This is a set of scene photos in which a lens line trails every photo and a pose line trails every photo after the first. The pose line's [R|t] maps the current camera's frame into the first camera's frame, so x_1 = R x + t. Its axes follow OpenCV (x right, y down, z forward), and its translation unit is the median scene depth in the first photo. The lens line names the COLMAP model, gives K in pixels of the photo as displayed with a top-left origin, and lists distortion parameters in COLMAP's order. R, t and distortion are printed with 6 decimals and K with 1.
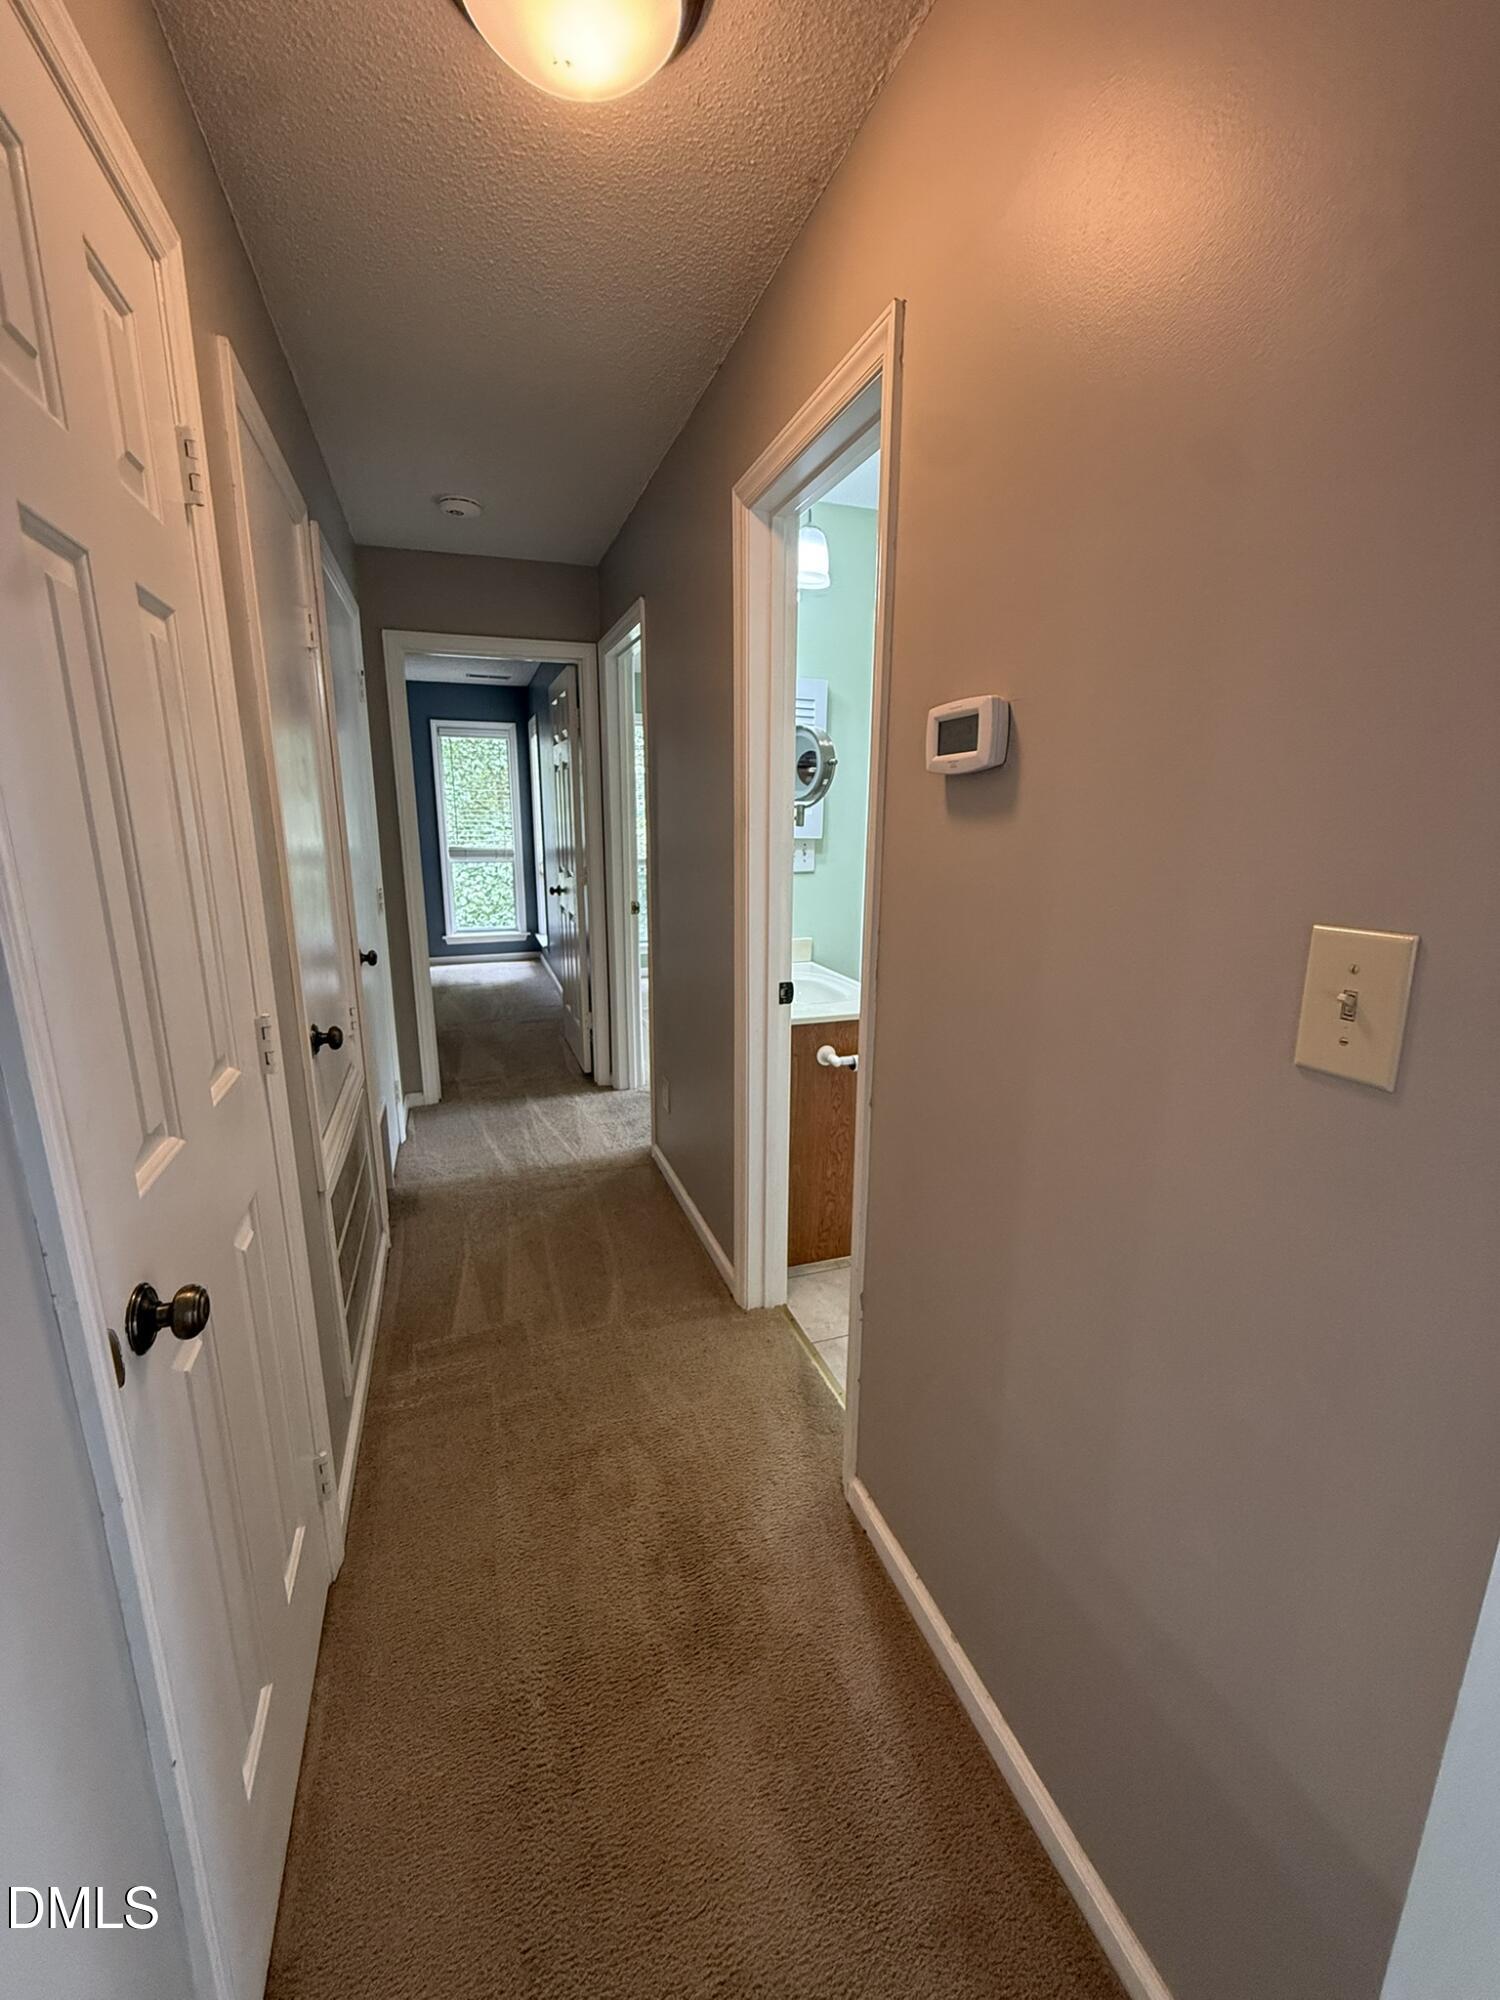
lens RADIAL K [[794.9, 0, 751.1], [0, 794.9, 998.6], [0, 0, 1]] dist [0.000628, 0.000537]
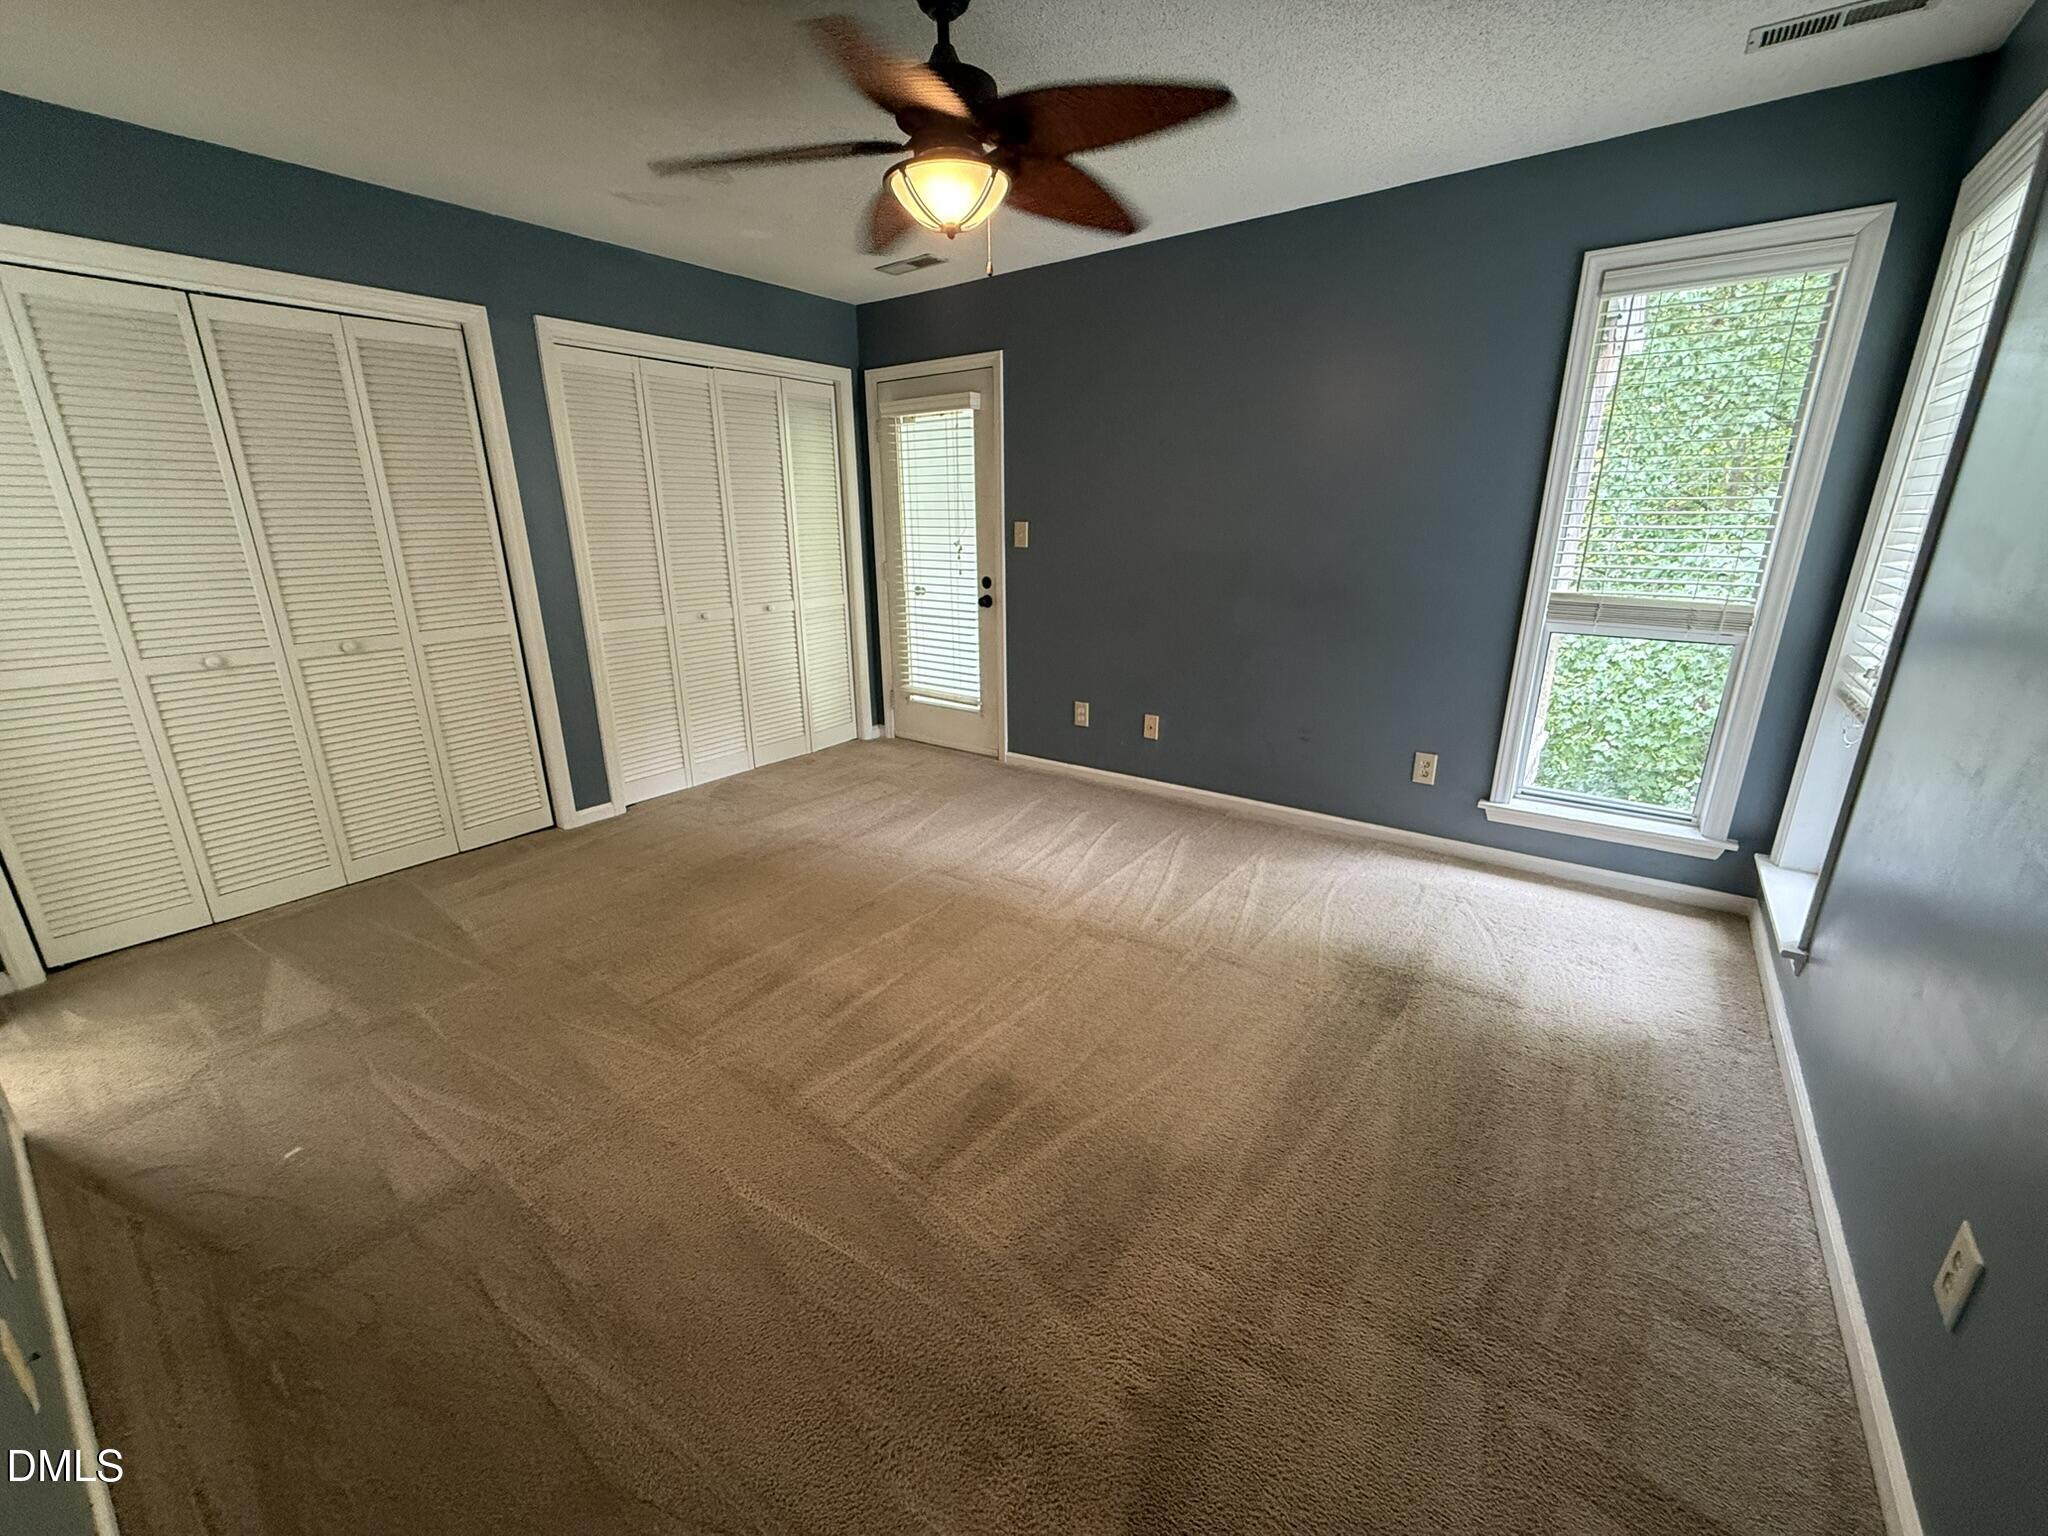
lens RADIAL K [[814.0, 0, 1023.8], [0, 814.0, 767.1], [0, 0, 1]] dist [0.000628, 0.000537]
pose [[0.555278, 0.230389, -0.799117, -0.175876], [-0.175313, 0.971699, 0.158327, -0.121440], [0.812977, 0.052180, 0.579953, 0.538128]]
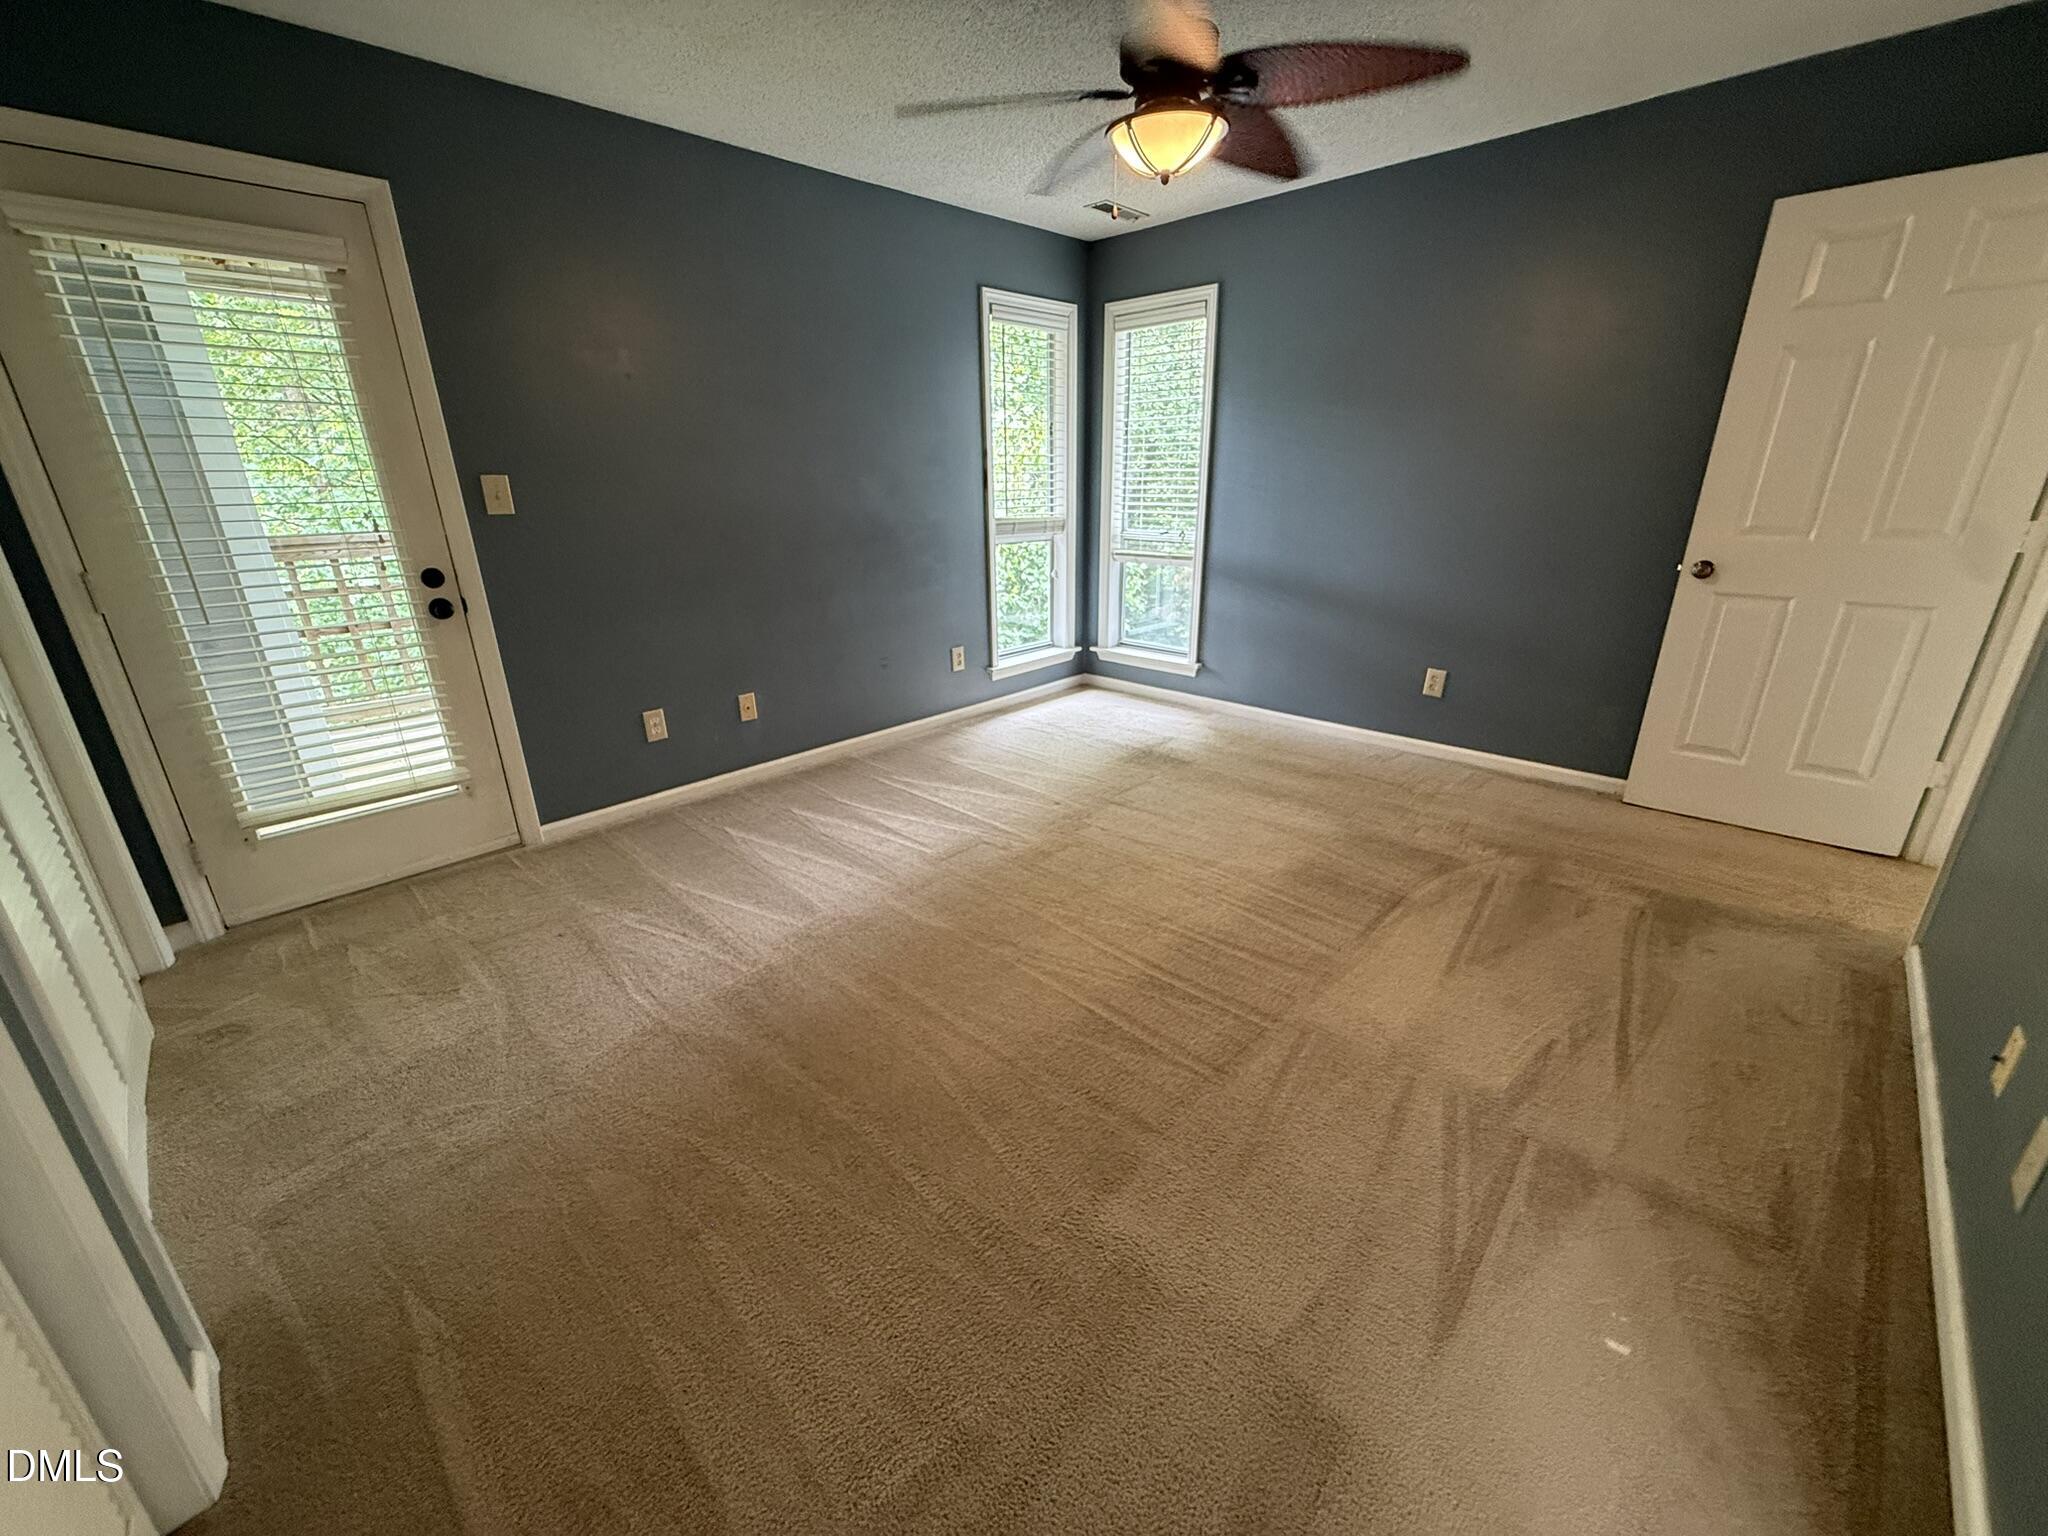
lens RADIAL K [[814.0, 0, 1016.0], [0, 814.0, 763.7], [0, 0, 1]] dist [0.000628, 0.000537]
pose [[0.903071, -0.171556, 0.393739, -0.627755], [0.126688, 0.982372, 0.137461, -0.089284], [-0.410380, -0.074255, 0.908886, 0.413020]]
